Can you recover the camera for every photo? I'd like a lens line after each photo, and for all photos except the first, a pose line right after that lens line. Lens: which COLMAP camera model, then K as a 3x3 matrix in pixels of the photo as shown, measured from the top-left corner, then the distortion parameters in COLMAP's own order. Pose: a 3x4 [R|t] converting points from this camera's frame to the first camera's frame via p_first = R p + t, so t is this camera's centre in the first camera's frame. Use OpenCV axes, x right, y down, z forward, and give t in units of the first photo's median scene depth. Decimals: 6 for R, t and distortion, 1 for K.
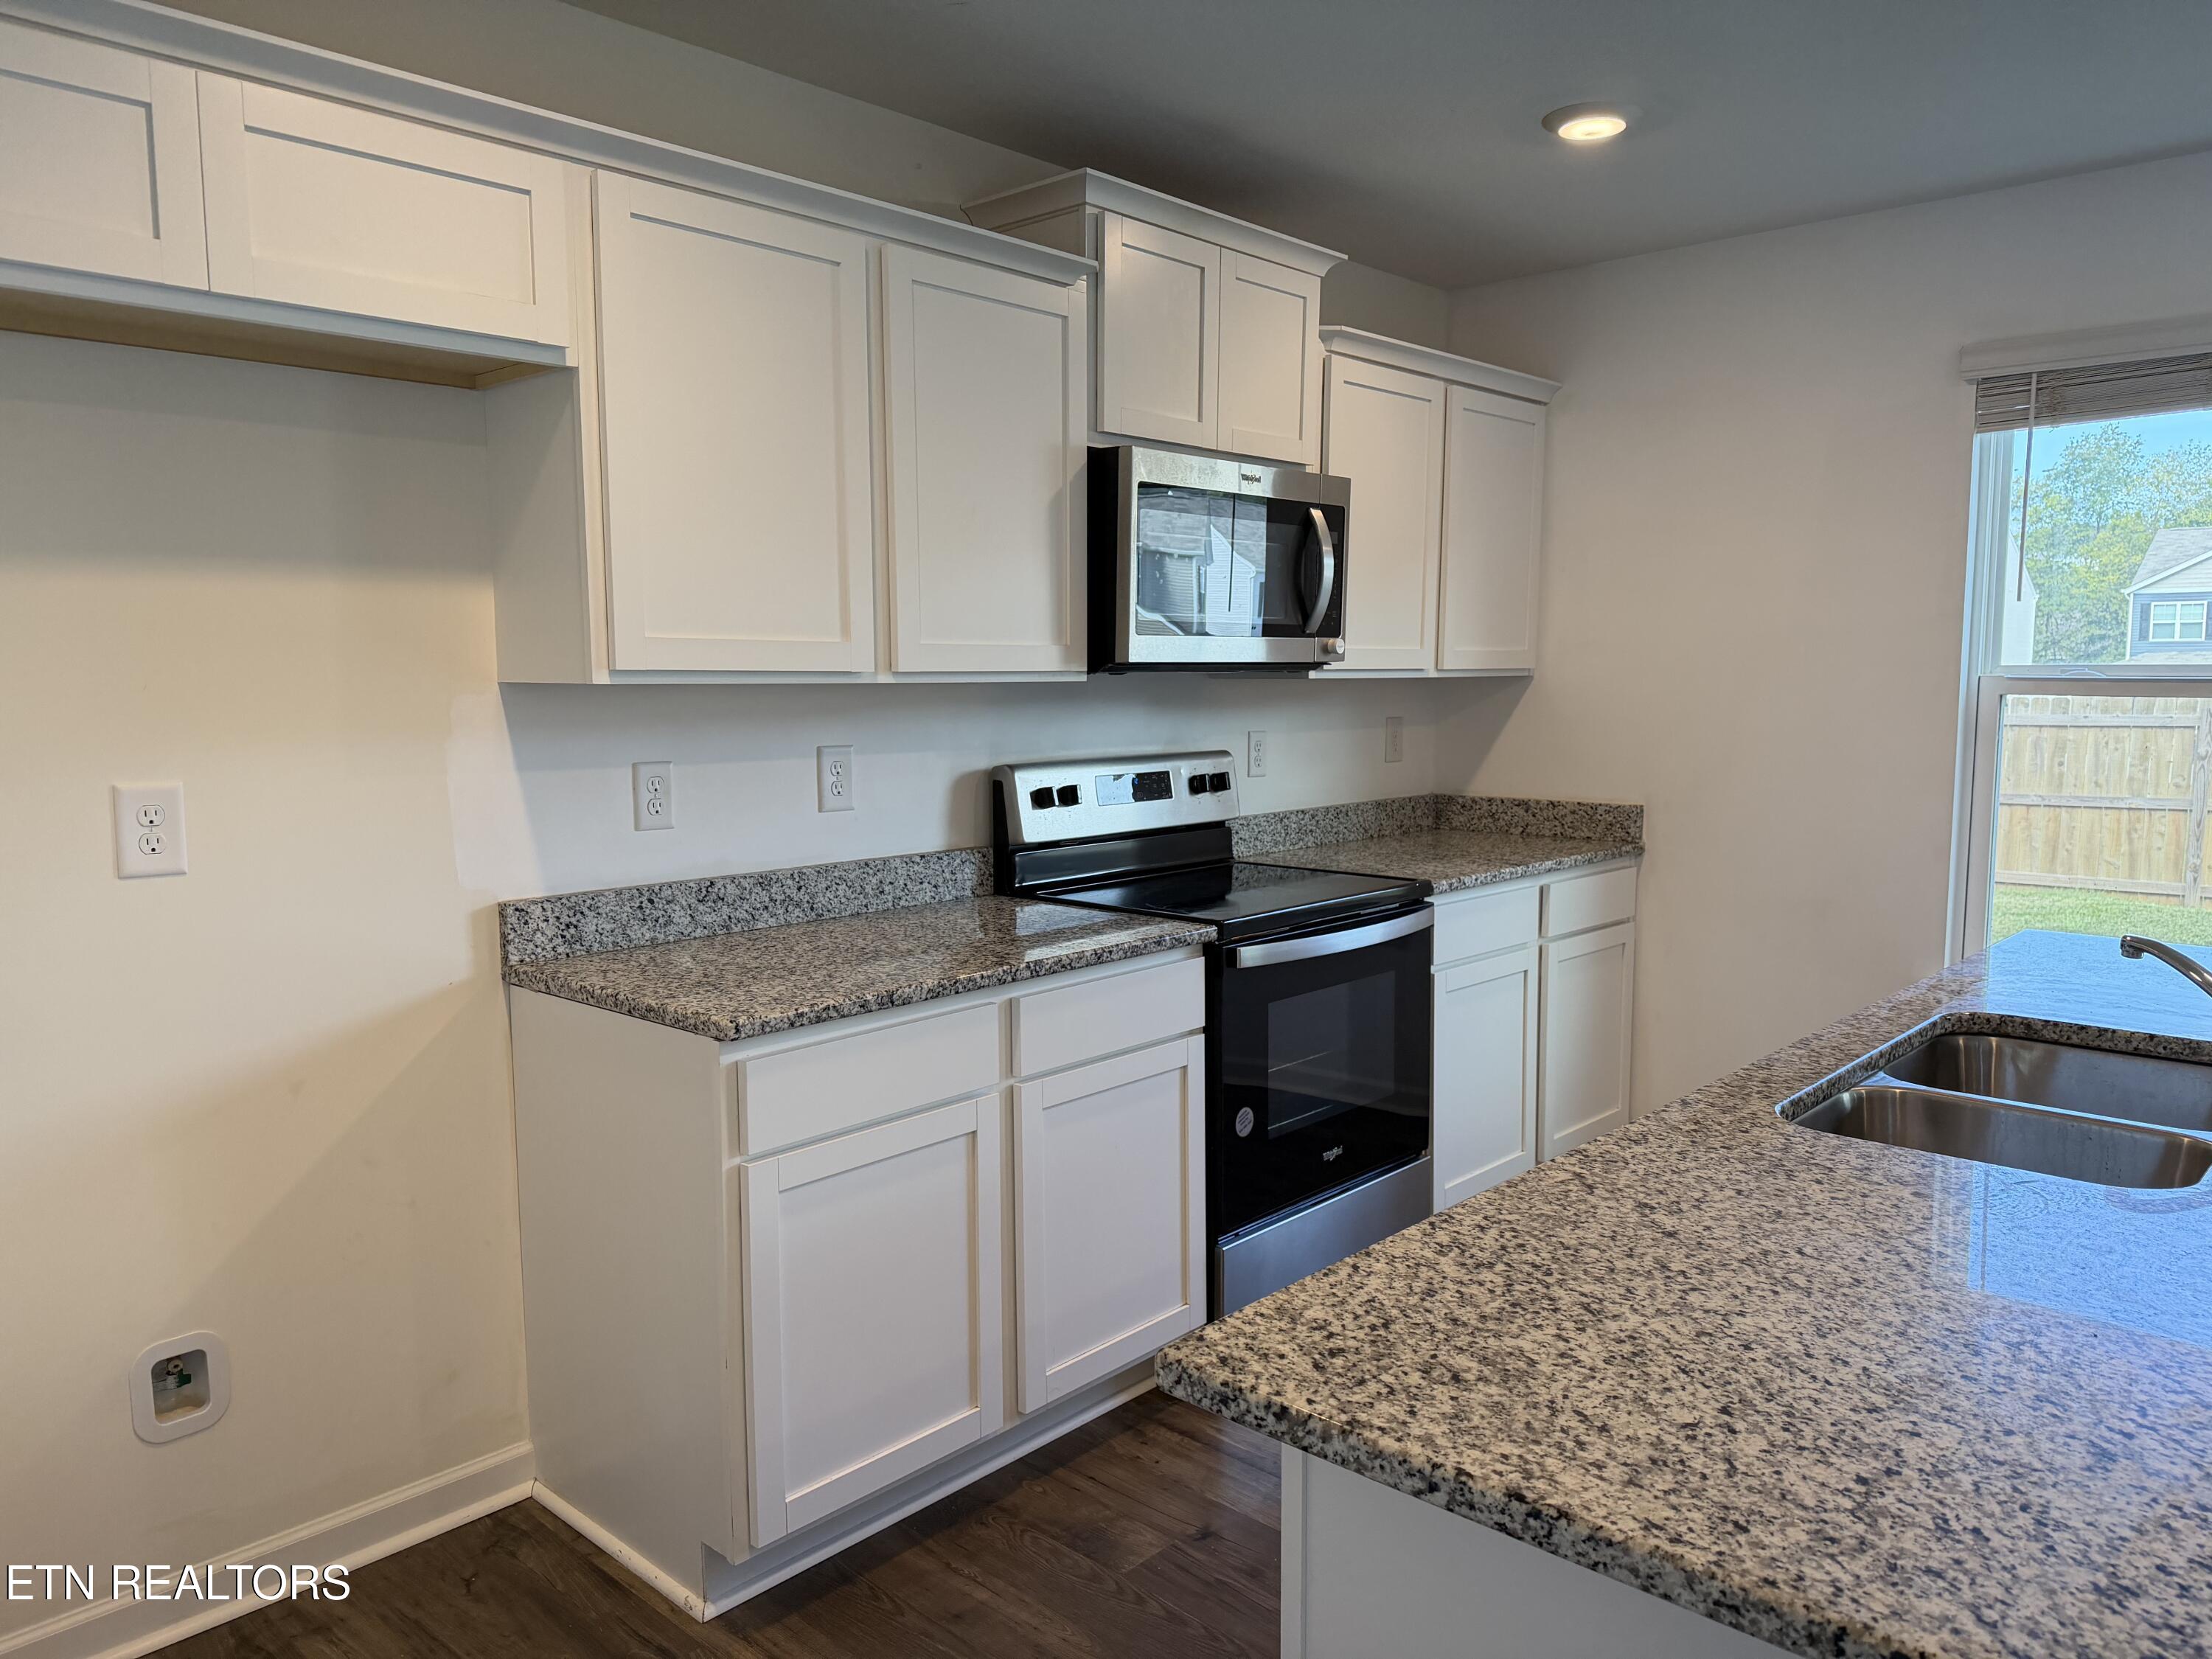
lens RADIAL K [[1544.0, 0, 1107.5], [0, 1544.0, 833.9], [0, 0, 1]] dist [0.111199, -0.160669]
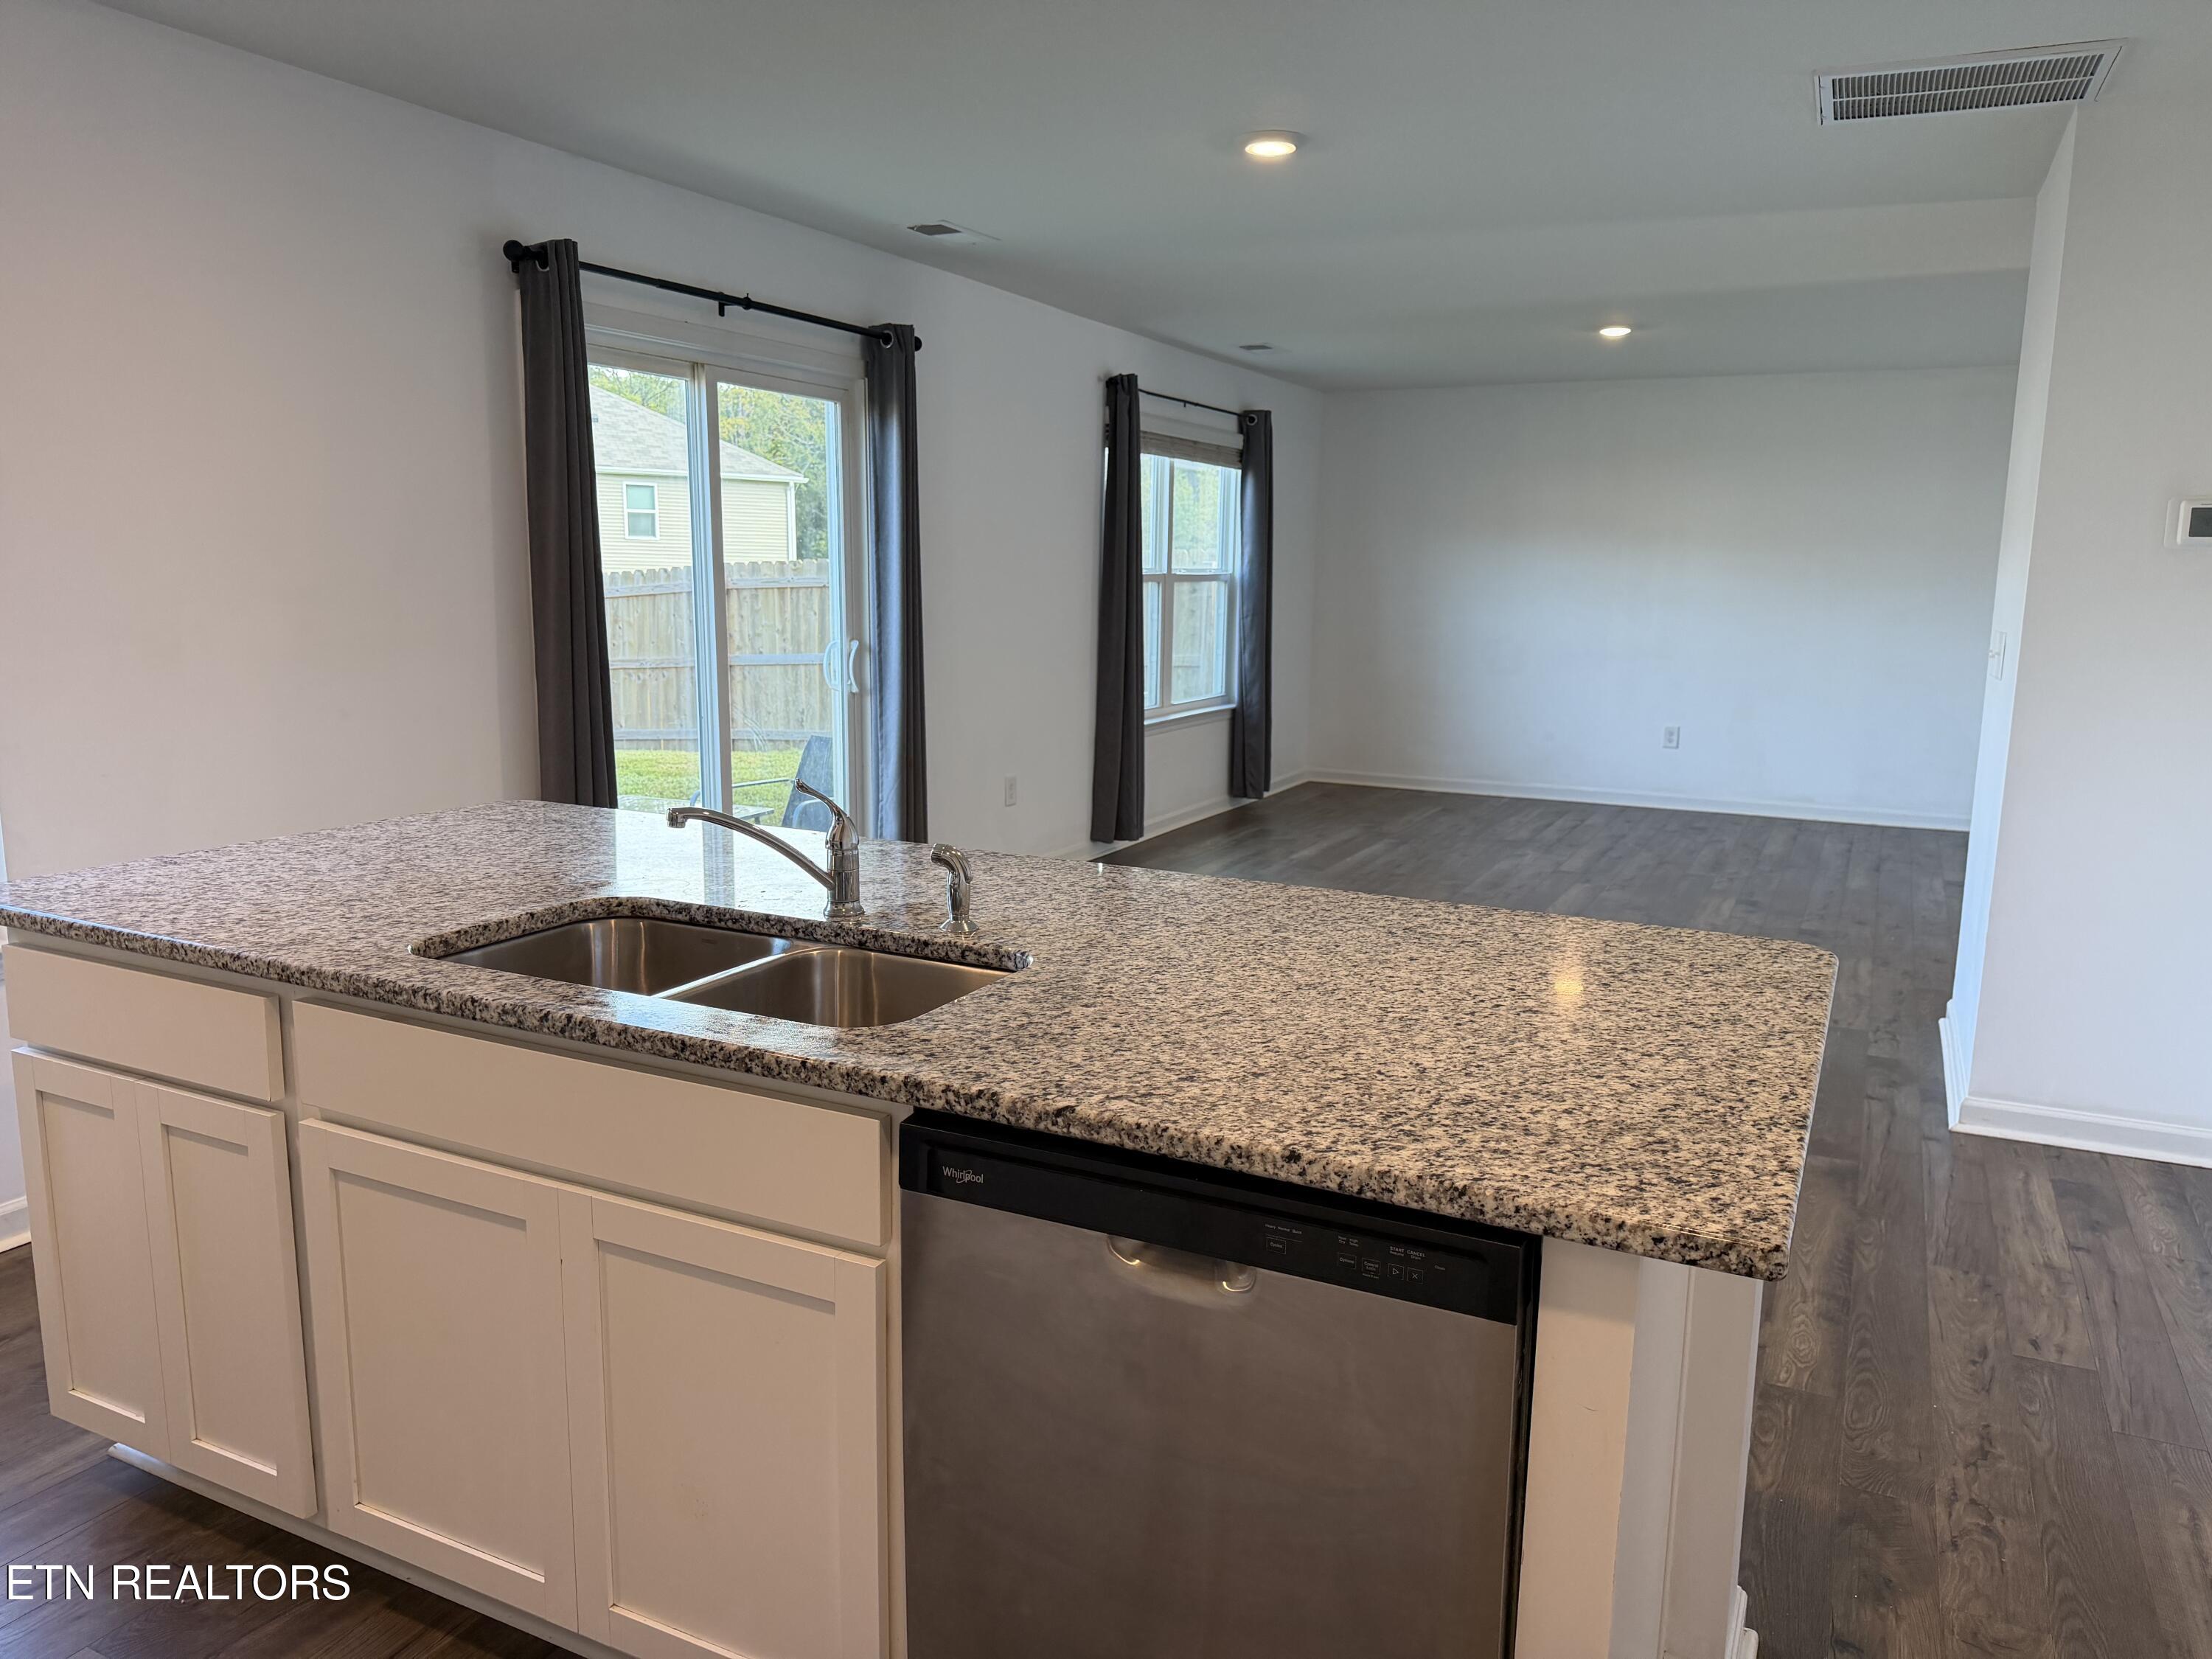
lens RADIAL K [[1544.0, 0, 1107.5], [0, 1544.0, 833.9], [0, 0, 1]] dist [0.111199, -0.160669]
pose [[-0.283812, -0.163621, 0.944817, -0.288398], [0.086933, 0.976885, 0.195288, -0.064051], [-0.954931, 0.137561, -0.263027, 0.623209]]
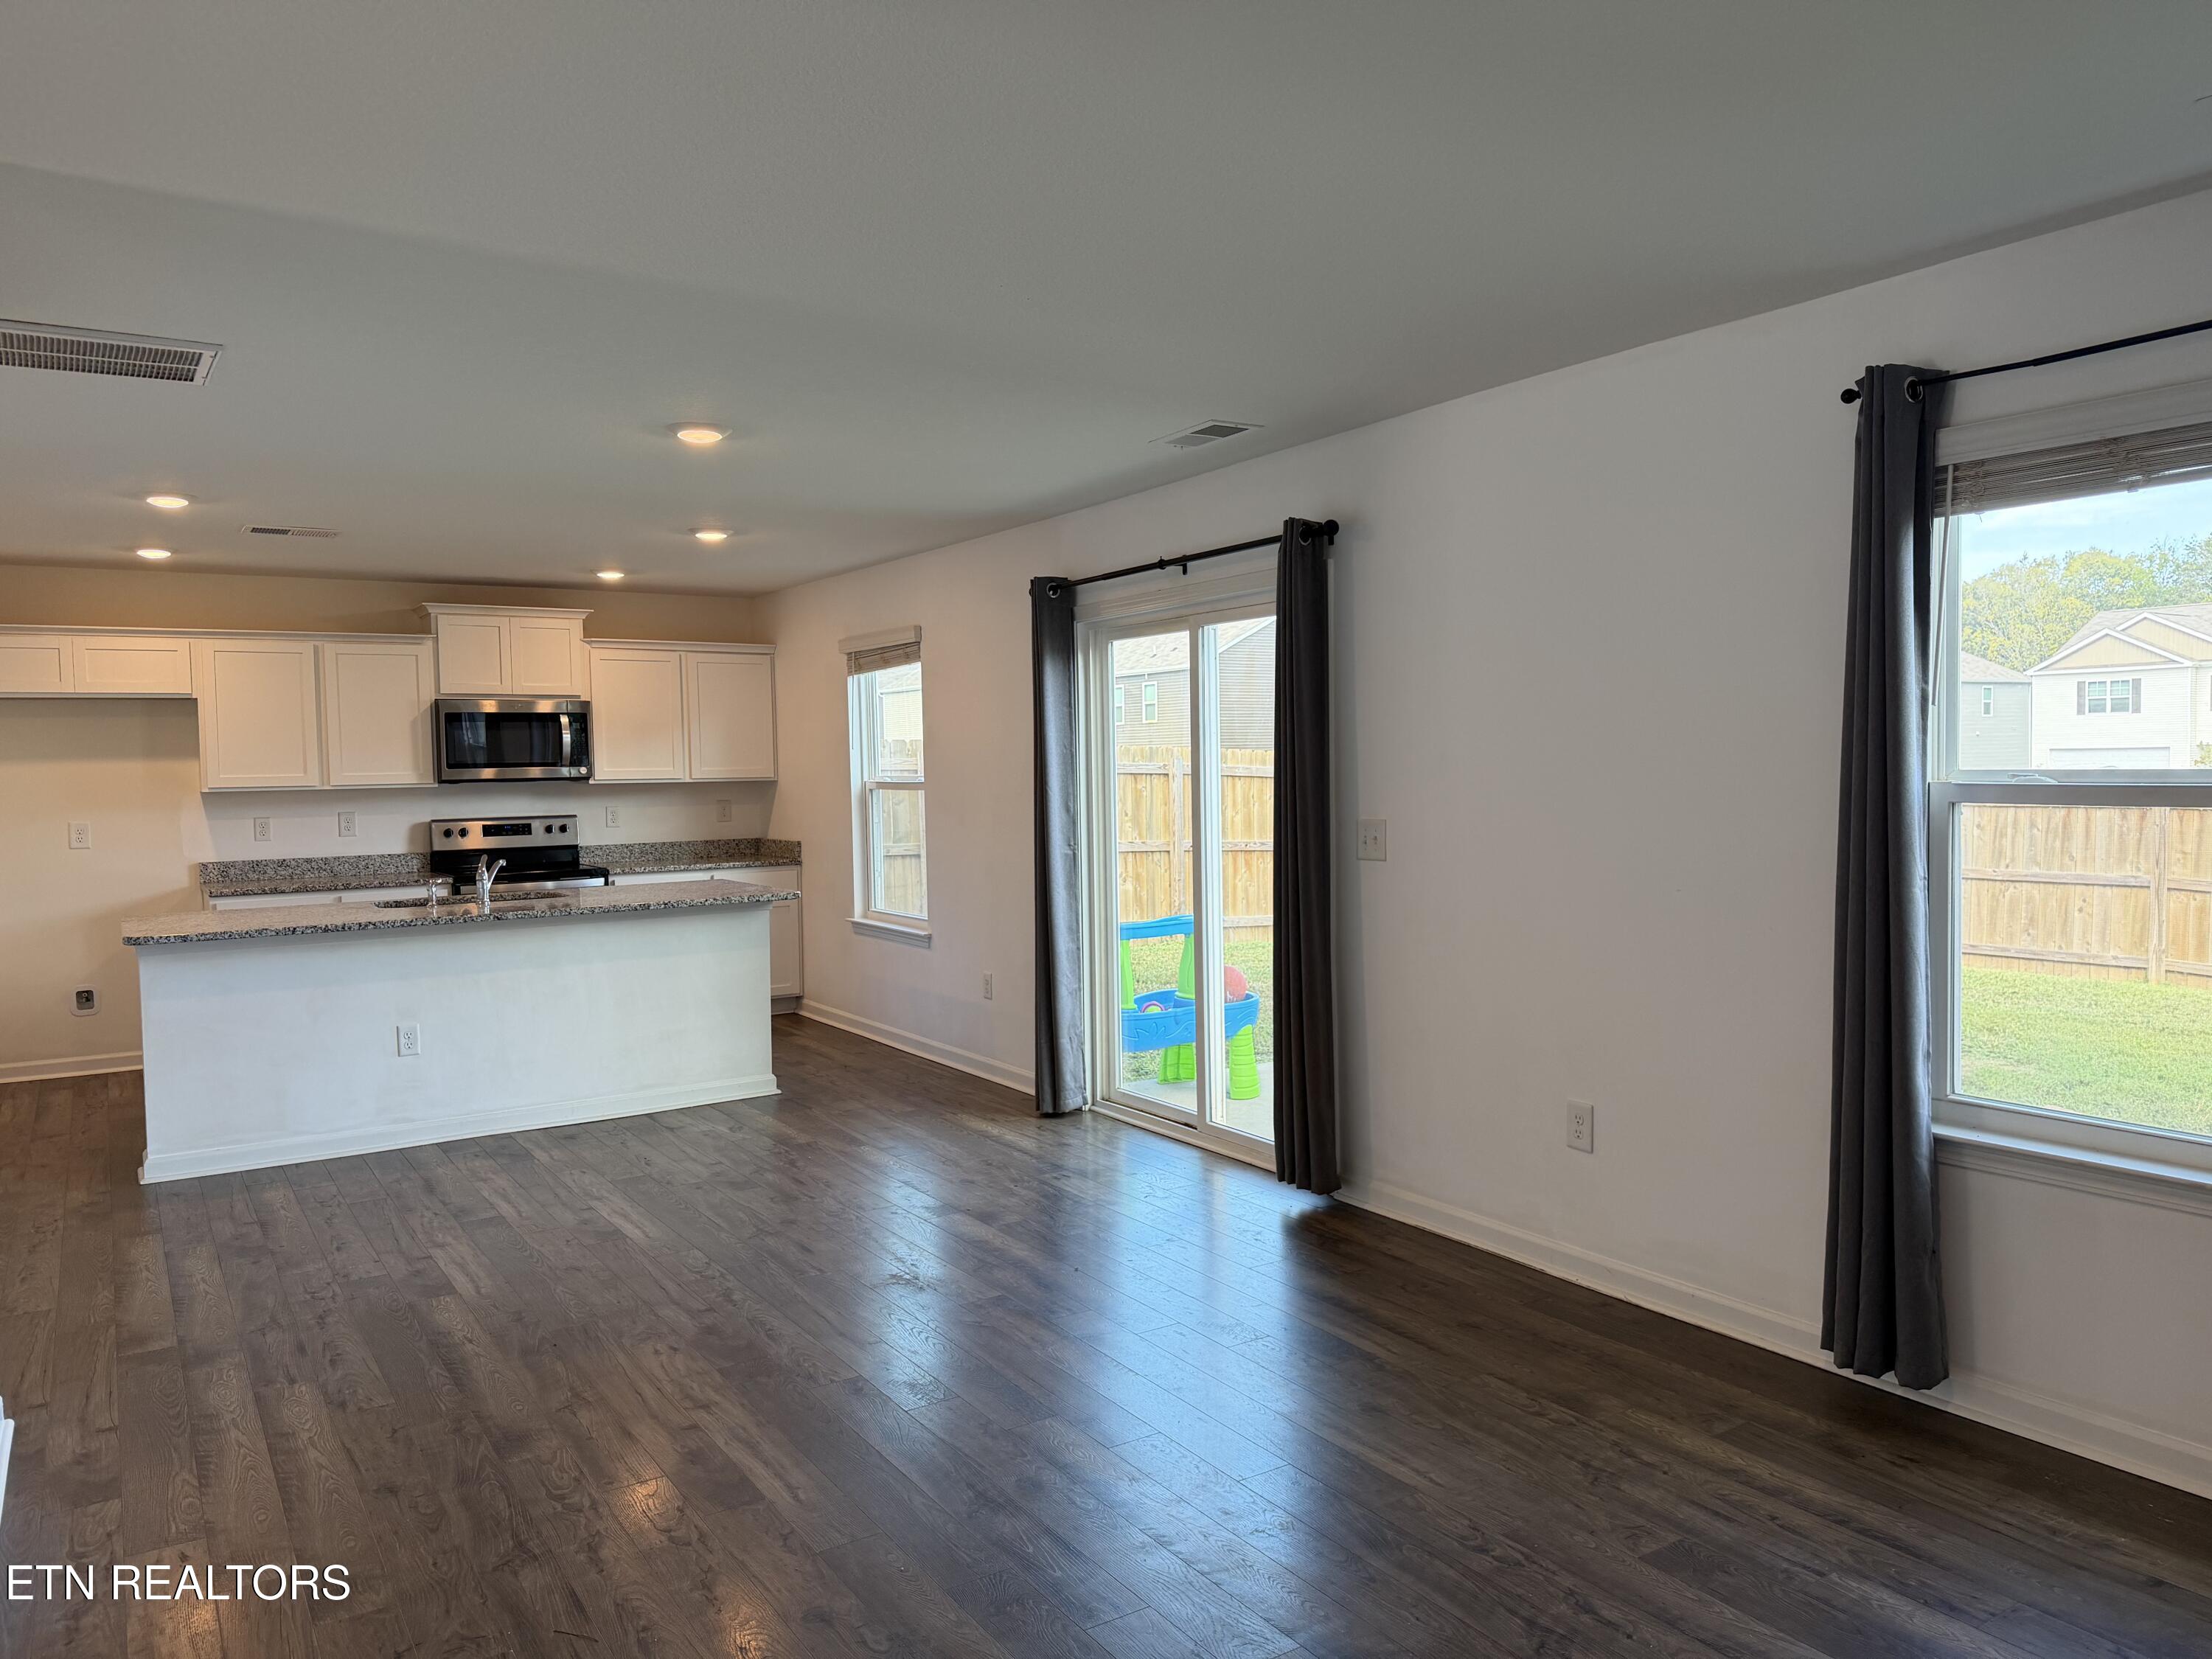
lens RADIAL K [[1544.0, 0, 1107.5], [0, 1544.0, 833.9], [0, 0, 1]] dist [0.111199, -0.160669]
pose [[0.968218, -0.002028, -0.250098, 1.791171], [-0.011888, 0.998464, -0.054116, 0.112910], [0.249824, 0.055369, 0.966707, -1.306243]]
